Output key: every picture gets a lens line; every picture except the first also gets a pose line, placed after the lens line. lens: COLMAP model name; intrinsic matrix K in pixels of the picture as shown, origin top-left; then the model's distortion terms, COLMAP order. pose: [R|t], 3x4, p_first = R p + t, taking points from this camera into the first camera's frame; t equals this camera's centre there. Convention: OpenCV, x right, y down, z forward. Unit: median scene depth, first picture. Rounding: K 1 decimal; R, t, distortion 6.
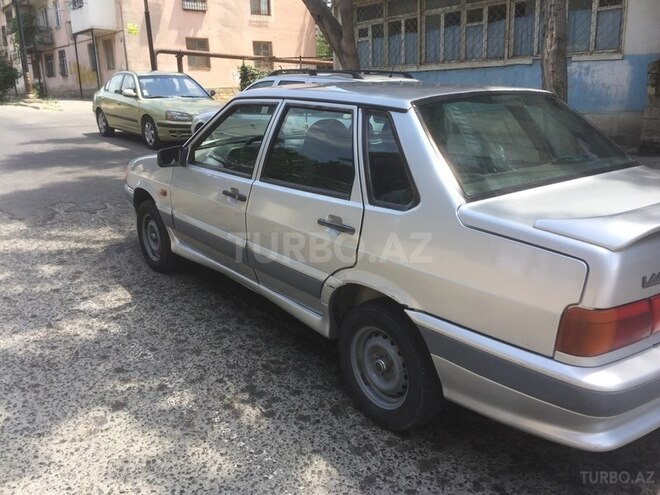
lens RADIAL K [[559.5, 0, 330.0], [0, 559.5, 247.5], [0, 0, 1]] dist [0.069444, -0.118275]
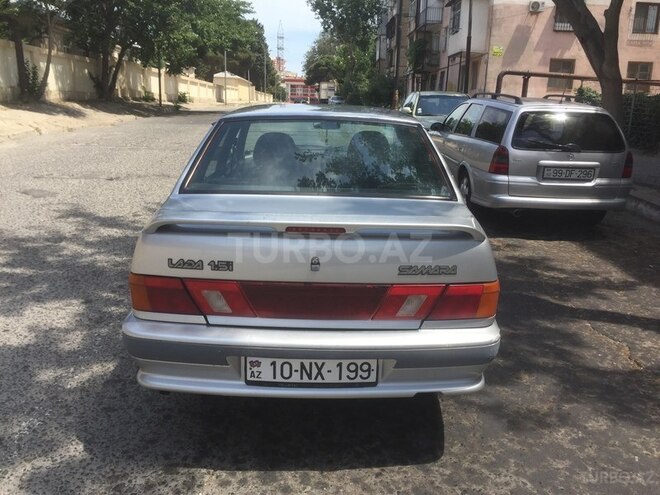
lens RADIAL K [[559.5, 0, 330.0], [0, 559.5, 247.5], [0, 0, 1]] dist [0.069444, -0.118275]
pose [[0.784125, 0.189530, -0.590954, 0.690891], [-0.208626, 0.977310, 0.036619, -0.041169], [0.584485, 0.094574, 0.805874, 0.081189]]
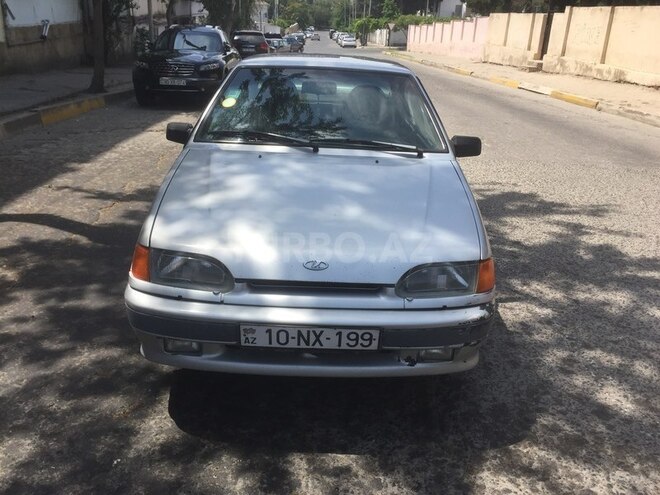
lens RADIAL K [[559.5, 0, 330.0], [0, 559.5, 247.5], [0, 0, 1]] dist [0.069444, -0.118275]
pose [[-0.781461, -0.248768, 0.572218, -0.620809], [0.149418, 0.815789, 0.558715, -0.526861], [-0.605800, 0.522113, -0.600337, 1.617822]]
